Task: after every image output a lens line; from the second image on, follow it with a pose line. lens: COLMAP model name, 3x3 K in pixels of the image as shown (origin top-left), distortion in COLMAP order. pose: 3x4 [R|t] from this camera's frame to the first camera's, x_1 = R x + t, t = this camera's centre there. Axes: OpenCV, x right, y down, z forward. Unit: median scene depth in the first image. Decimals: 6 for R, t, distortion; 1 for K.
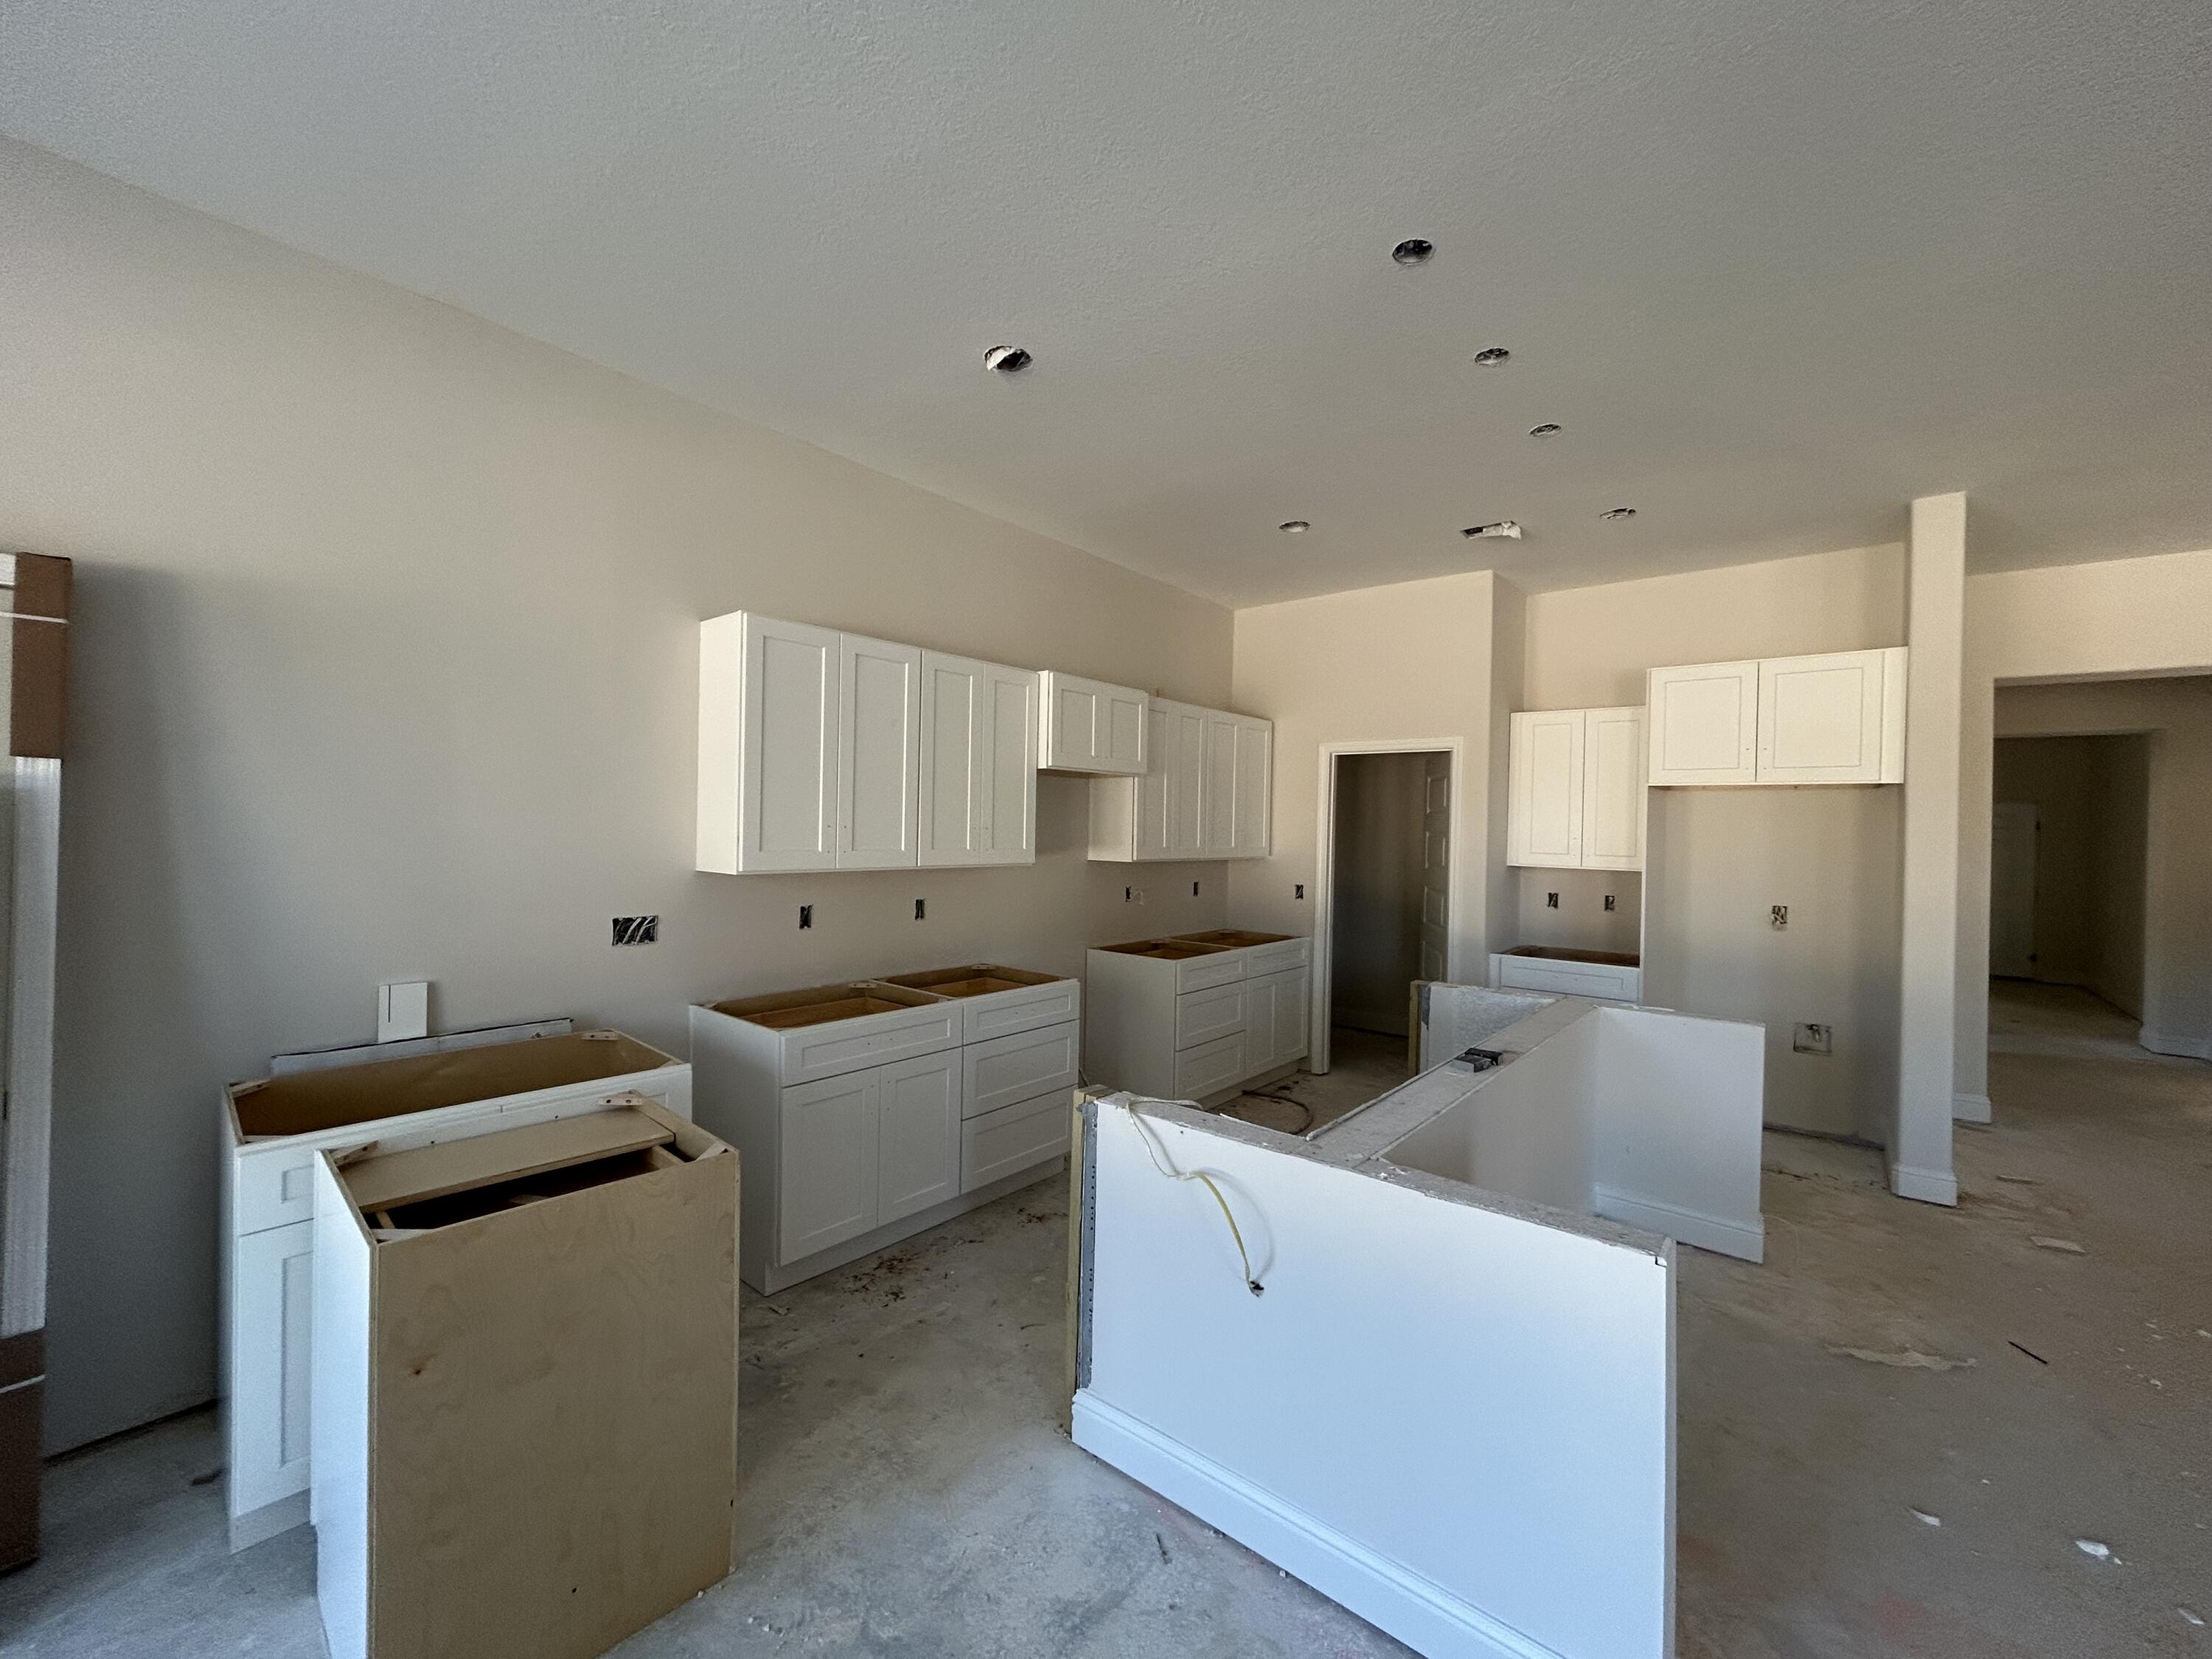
lens RADIAL K [[893.8, 0, 1114.9], [0, 893.8, 832.5], [0, 0, 1]] dist [0.011883, 0.000049]
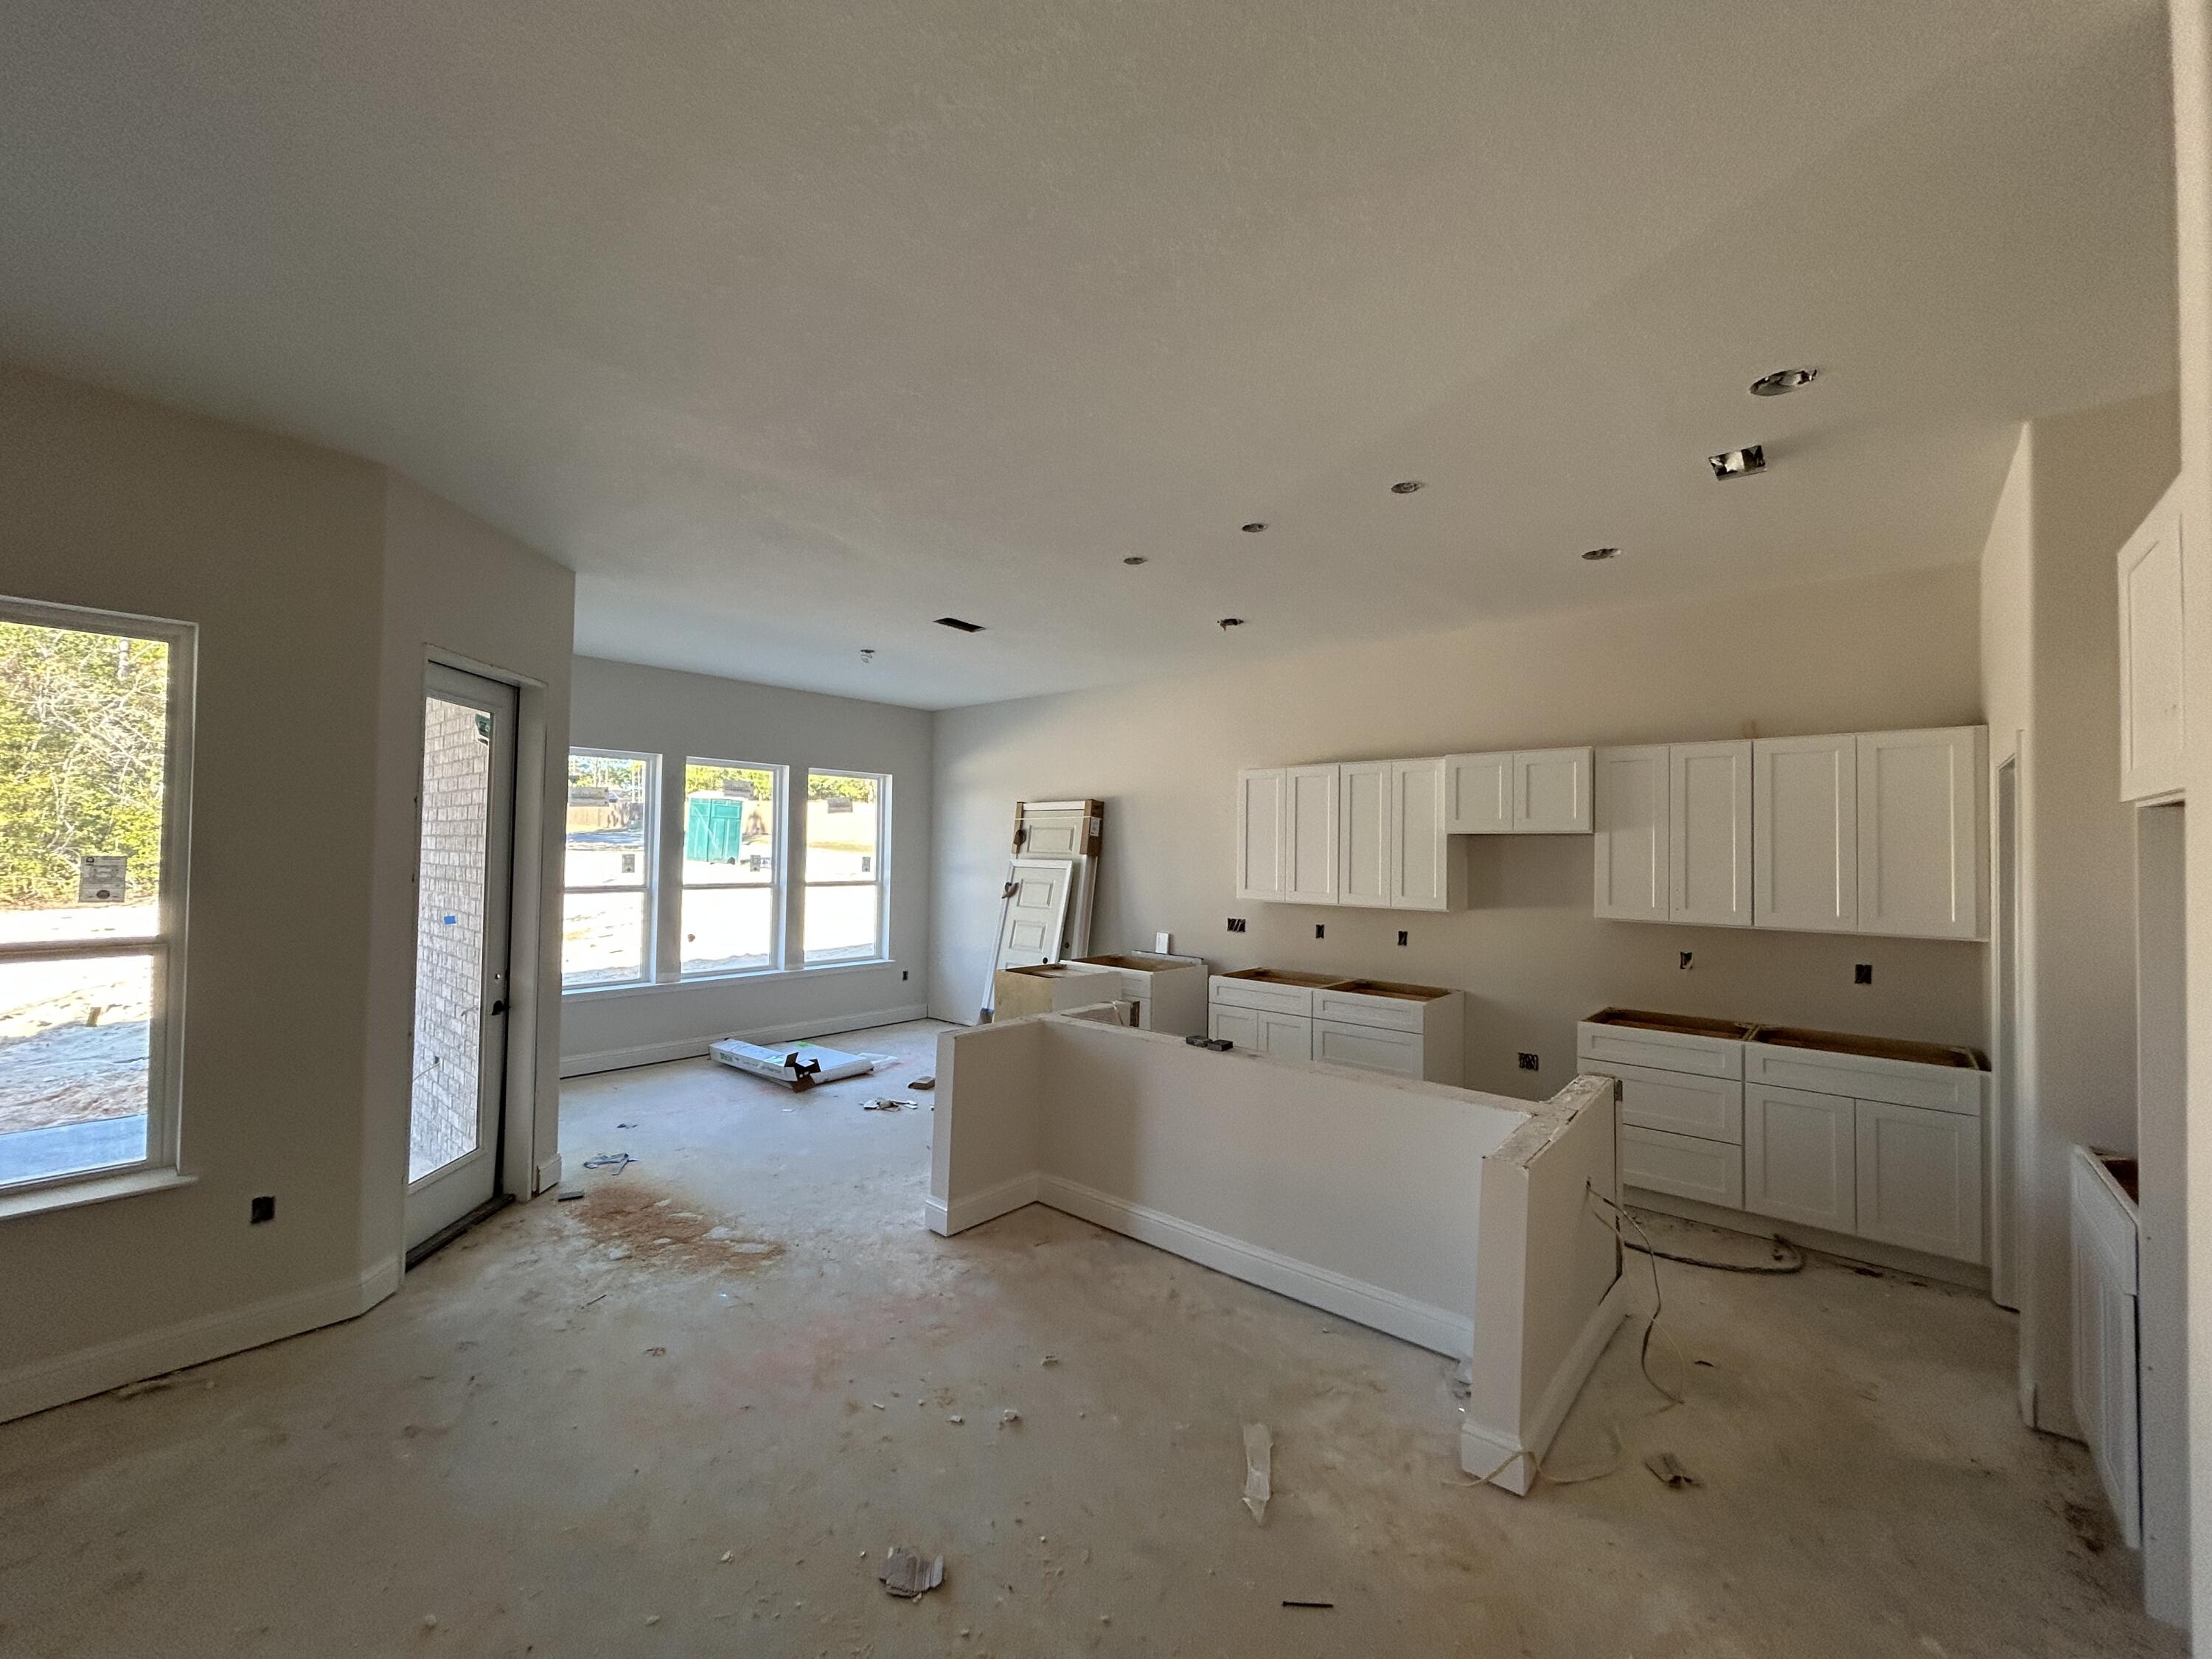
lens RADIAL K [[893.8, 0, 1114.9], [0, 893.8, 832.5], [0, 0, 1]] dist [0.011883, 0.000049]
pose [[-0.019727, -0.039259, -0.999034, 1.211834], [-0.020557, 0.999033, -0.038854, -0.016509], [0.999594, 0.019771, -0.020515, 0.576810]]
